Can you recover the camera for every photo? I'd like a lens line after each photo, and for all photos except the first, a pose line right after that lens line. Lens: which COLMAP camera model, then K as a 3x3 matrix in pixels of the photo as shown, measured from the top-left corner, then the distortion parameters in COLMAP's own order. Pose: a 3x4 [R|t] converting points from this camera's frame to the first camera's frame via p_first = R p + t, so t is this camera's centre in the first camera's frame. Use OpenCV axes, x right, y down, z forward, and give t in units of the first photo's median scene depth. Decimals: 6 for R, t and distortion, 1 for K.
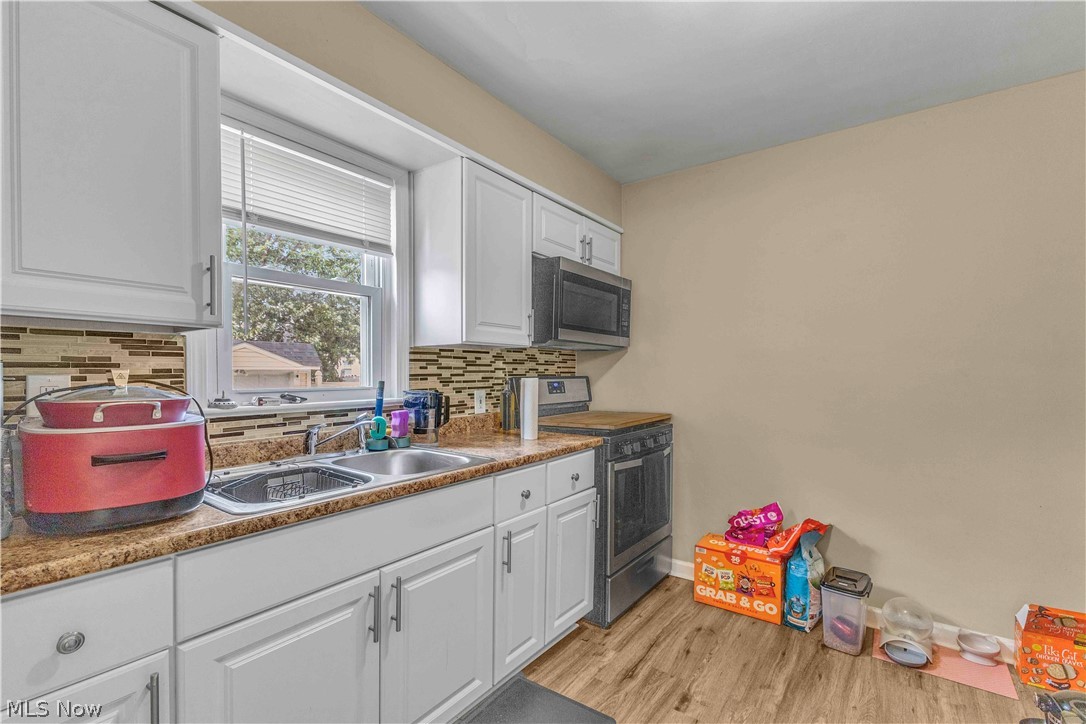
lens RADIAL K [[481.1, 0, 548.3], [0, 481.1, 369.7], [0, 0, 1]] dist [0.004343, -0.002202]
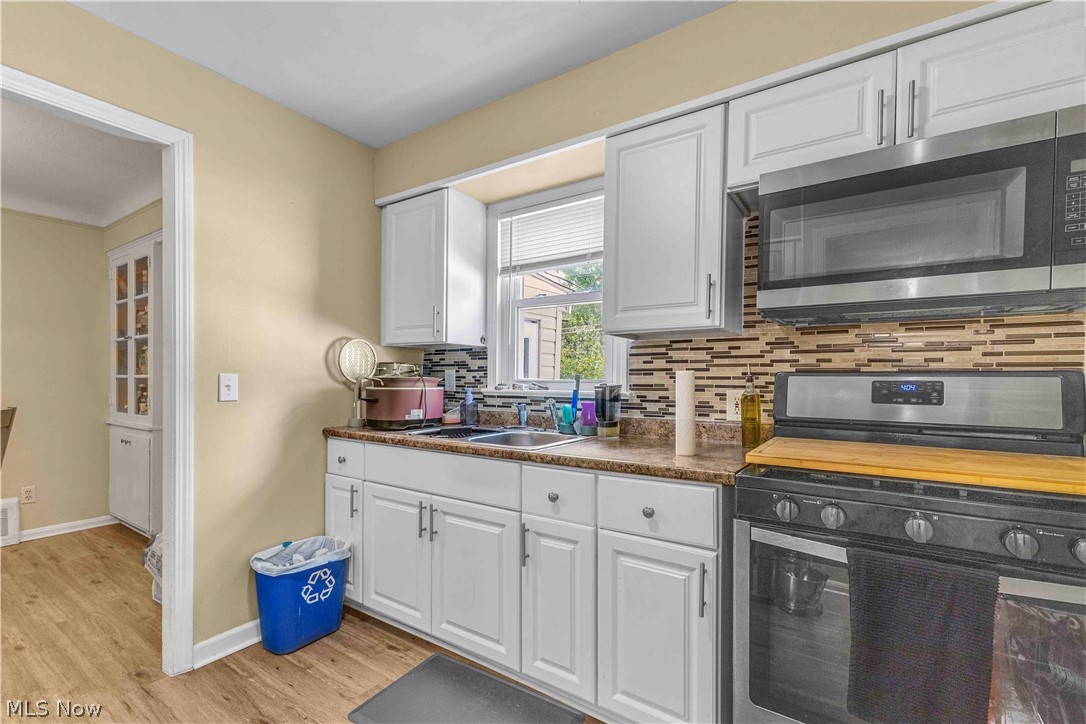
lens RADIAL K [[481.1, 0, 539.1], [0, 481.1, 370.6], [0, 0, 1]] dist [0.004343, -0.002202]
pose [[0.032500, -0.019653, -0.999278, 0.878908], [-0.004111, 0.999796, -0.019796, 0.041704], [0.999463, 0.004752, 0.032413, 0.967018]]
